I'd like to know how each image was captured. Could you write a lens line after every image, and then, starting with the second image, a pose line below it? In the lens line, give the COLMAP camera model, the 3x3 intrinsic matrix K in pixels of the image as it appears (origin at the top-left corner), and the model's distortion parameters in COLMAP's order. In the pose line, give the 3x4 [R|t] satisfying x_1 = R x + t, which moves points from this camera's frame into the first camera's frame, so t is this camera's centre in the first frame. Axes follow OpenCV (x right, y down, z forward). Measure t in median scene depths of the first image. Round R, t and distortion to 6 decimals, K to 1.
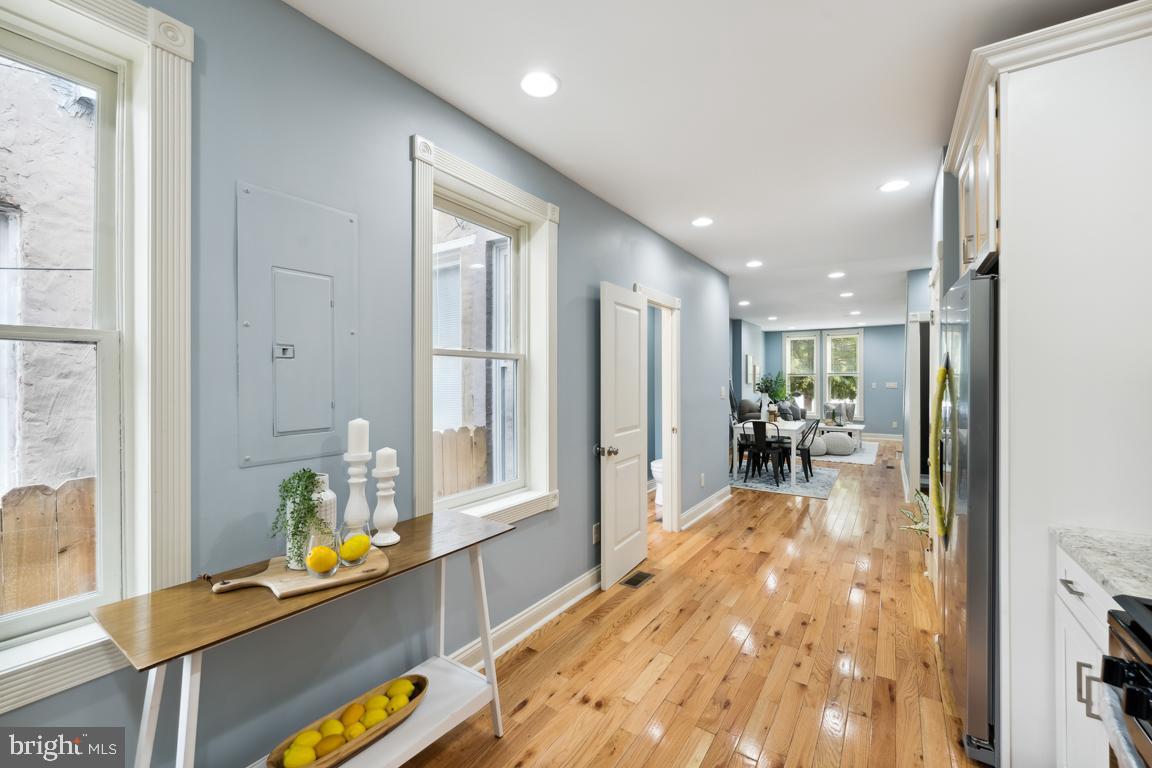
lens RADIAL K [[474.6, 0, 577.2], [0, 474.6, 376.2], [0, 0, 1]] dist [0.001558, -0.000194]
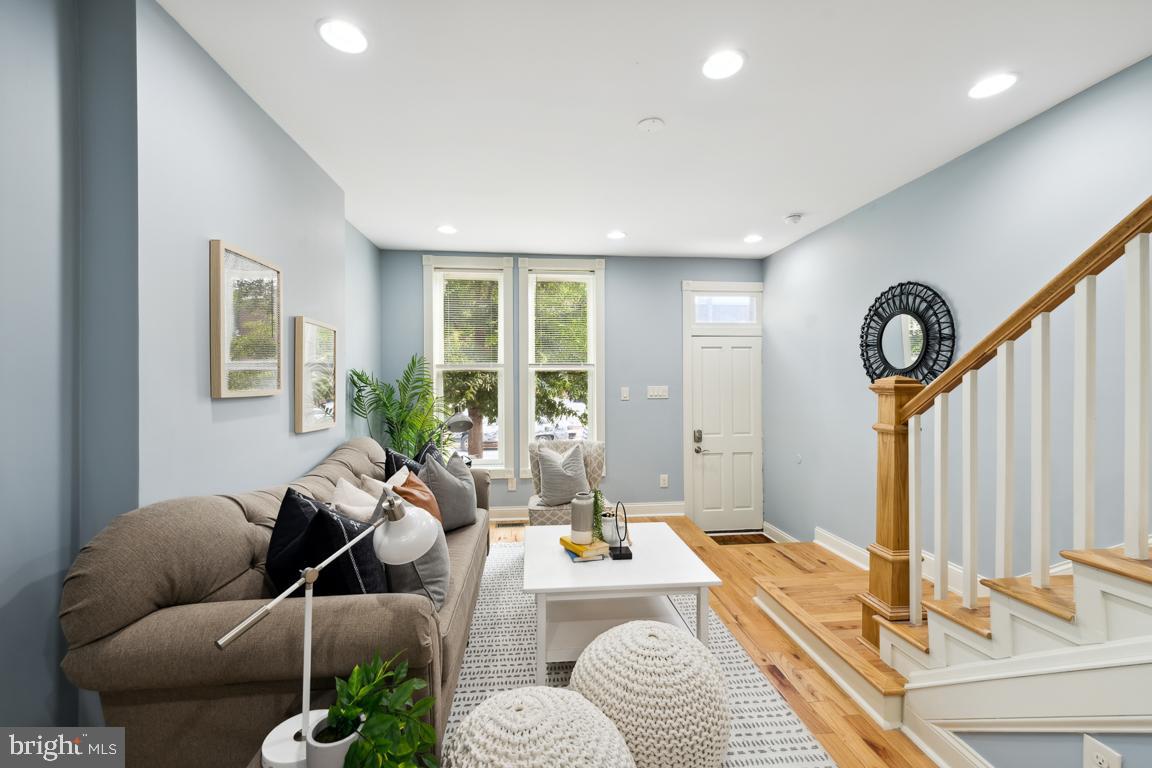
lens RADIAL K [[474.6, 0, 579.6], [0, 474.6, 380.1], [0, 0, 1]] dist [0.001558, -0.000194]
pose [[0.766116, -0.002790, 0.642696, 0.326760], [-0.001388, 0.999981, 0.005997, 0.006051], [-0.642701, -0.005487, 0.766098, 0.722201]]
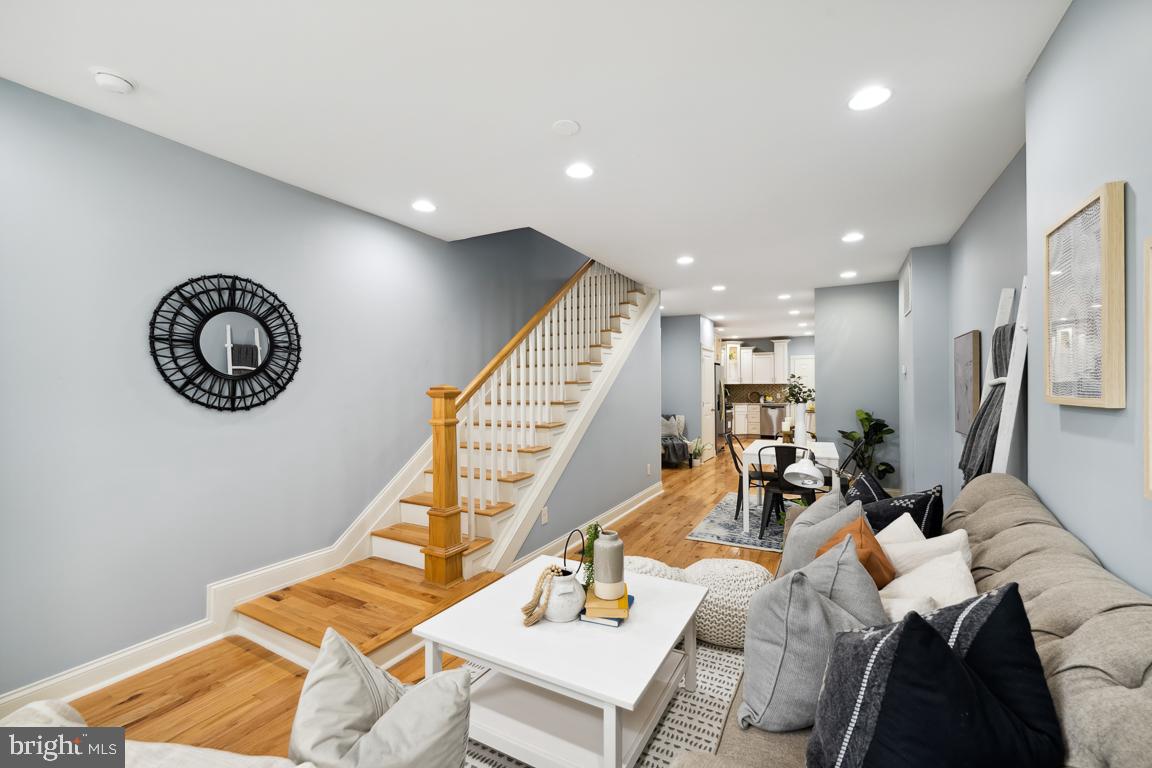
lens RADIAL K [[474.6, 0, 572.6], [0, 474.6, 385.0], [0, 0, 1]] dist [0.001558, -0.000194]
pose [[-0.996827, 0.002973, -0.079545, 0.487066], [0.003786, 0.999942, -0.010071, 0.008263], [0.079511, -0.010340, -0.996780, 1.034279]]
